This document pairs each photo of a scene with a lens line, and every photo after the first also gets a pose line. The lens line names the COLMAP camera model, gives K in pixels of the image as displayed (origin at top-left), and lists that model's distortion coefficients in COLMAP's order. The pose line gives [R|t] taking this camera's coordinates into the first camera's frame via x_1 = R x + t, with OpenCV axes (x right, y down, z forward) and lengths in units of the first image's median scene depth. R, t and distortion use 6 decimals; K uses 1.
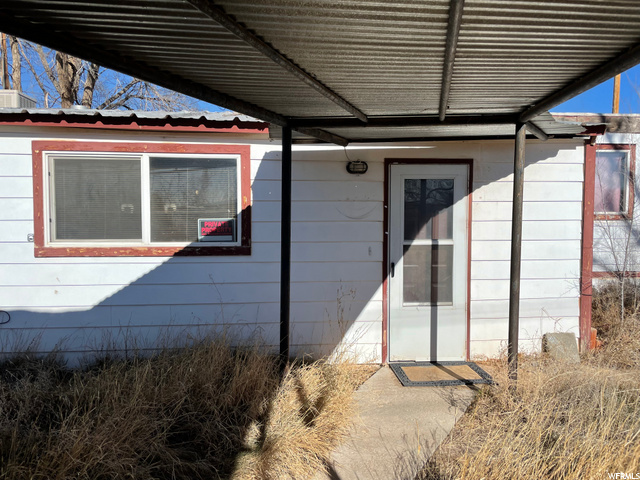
lens RADIAL K [[483.2, 0, 319.9], [0, 483.2, 233.6], [0, 0, 1]] dist [0.105245, -0.143315]
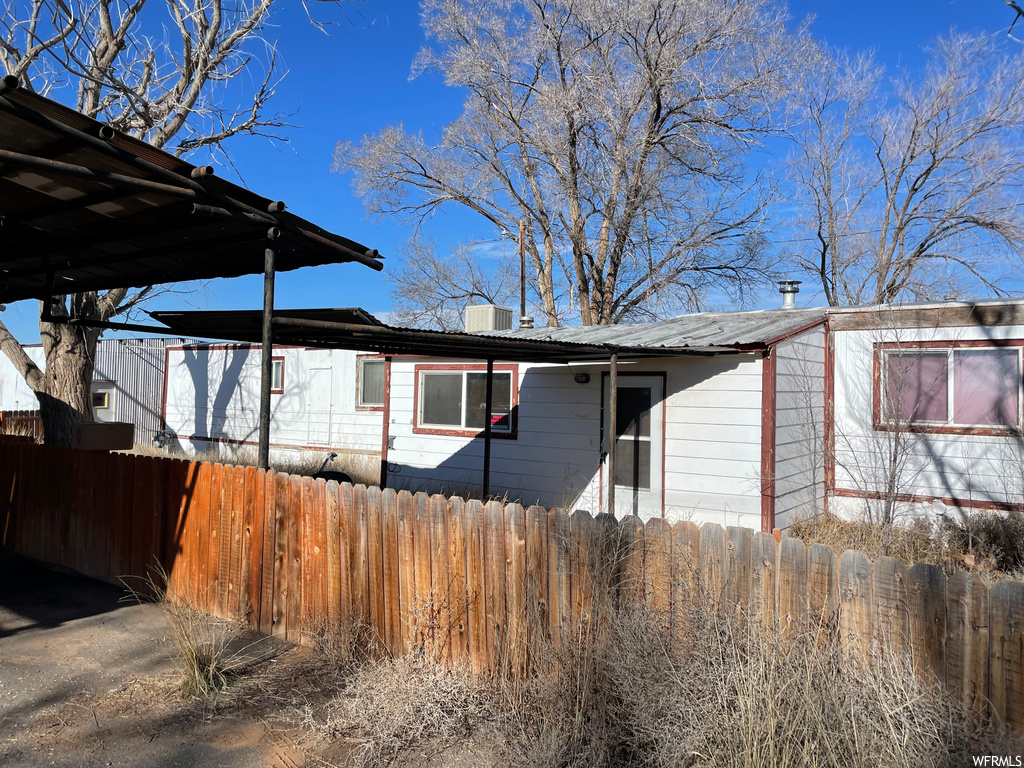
lens RADIAL K [[773.1, 0, 511.9], [0, 773.1, 373.8], [0, 0, 1]] dist [0.105245, -0.143315]
pose [[0.748621, -0.003846, -0.662987, 1.318612], [-0.058173, 0.995745, -0.071463, 0.013949], [0.660441, 0.092066, 0.745213, -0.702495]]
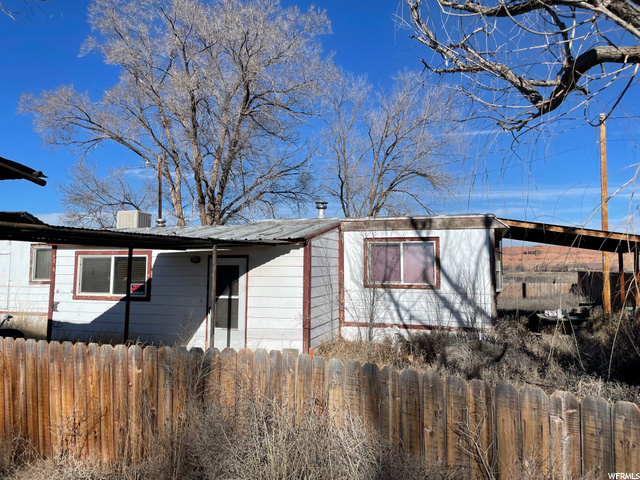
lens RADIAL K [[483.2, 0, 319.9], [0, 483.2, 233.6], [0, 0, 1]] dist [0.105245, -0.143315]
pose [[0.921230, -0.025785, -0.388163, 1.355173], [-0.027215, 0.991084, -0.130426, 0.009514], [0.388066, 0.130716, 0.912315, -0.696370]]
